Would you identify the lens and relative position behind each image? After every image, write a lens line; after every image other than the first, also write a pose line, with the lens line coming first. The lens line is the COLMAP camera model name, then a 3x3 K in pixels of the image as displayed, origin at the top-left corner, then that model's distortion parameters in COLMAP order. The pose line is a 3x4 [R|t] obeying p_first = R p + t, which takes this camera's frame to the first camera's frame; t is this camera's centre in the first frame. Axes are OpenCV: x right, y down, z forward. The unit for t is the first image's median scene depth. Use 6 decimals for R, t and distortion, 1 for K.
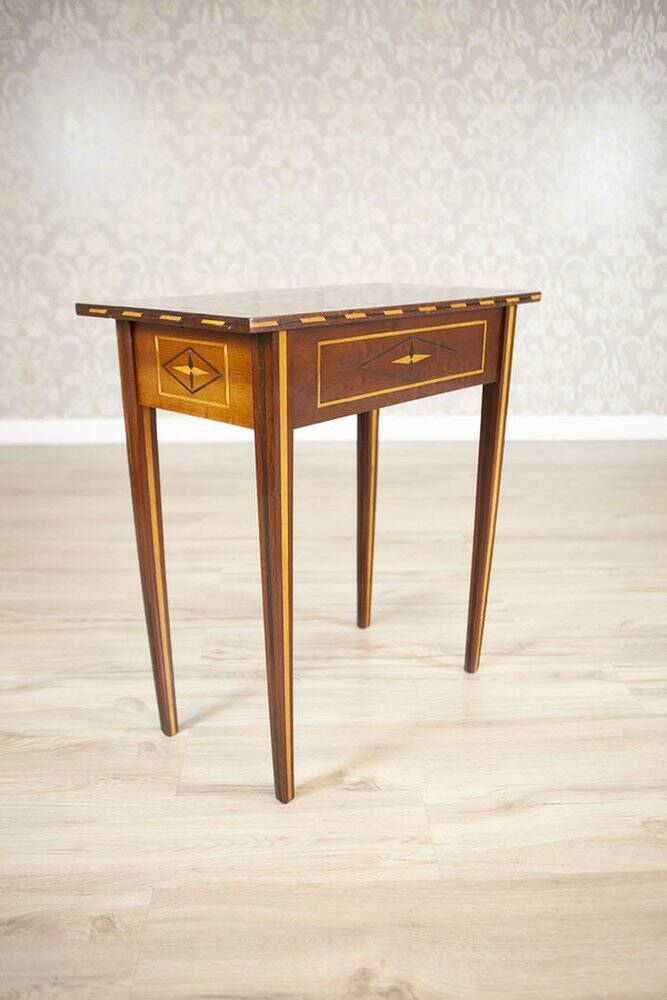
lens RADIAL K [[795.0, 0, 333.5], [0, 795.0, 500.0], [0, 0, 1]] dist [-0.012914, -0.000109]
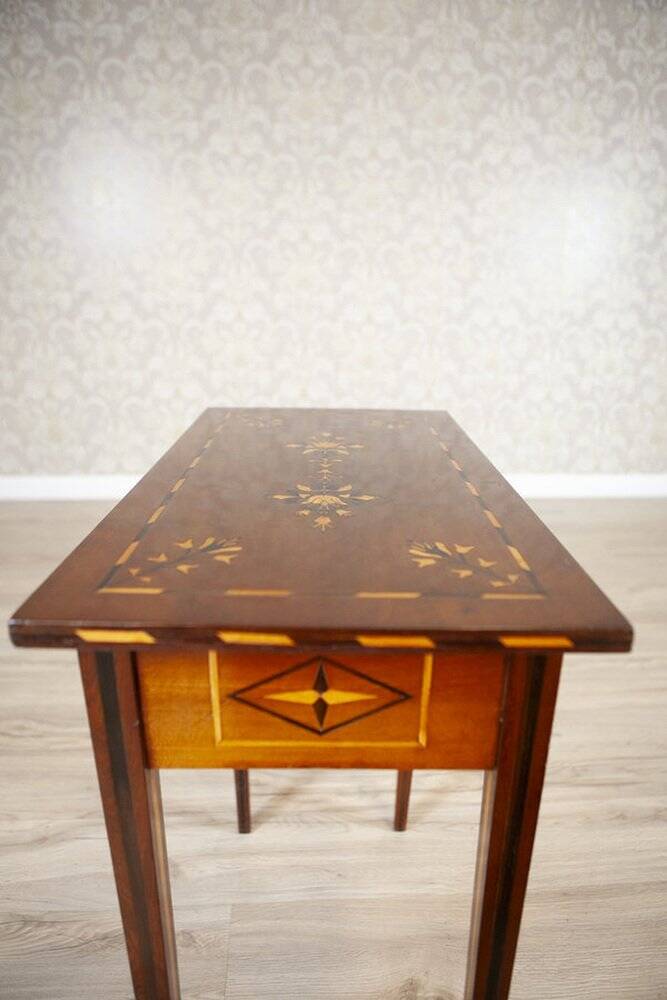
lens RADIAL K [[666.5, 0, 333.5], [0, 666.5, 500.0], [0, 0, 1]] dist [-0.037012, -0.000263]
pose [[0.999653, 0.006371, 0.025575, -0.041645], [-0.006351, 0.999979, -0.000873, -0.076830], [-0.025580, 0.000711, 0.999673, 0.123315]]
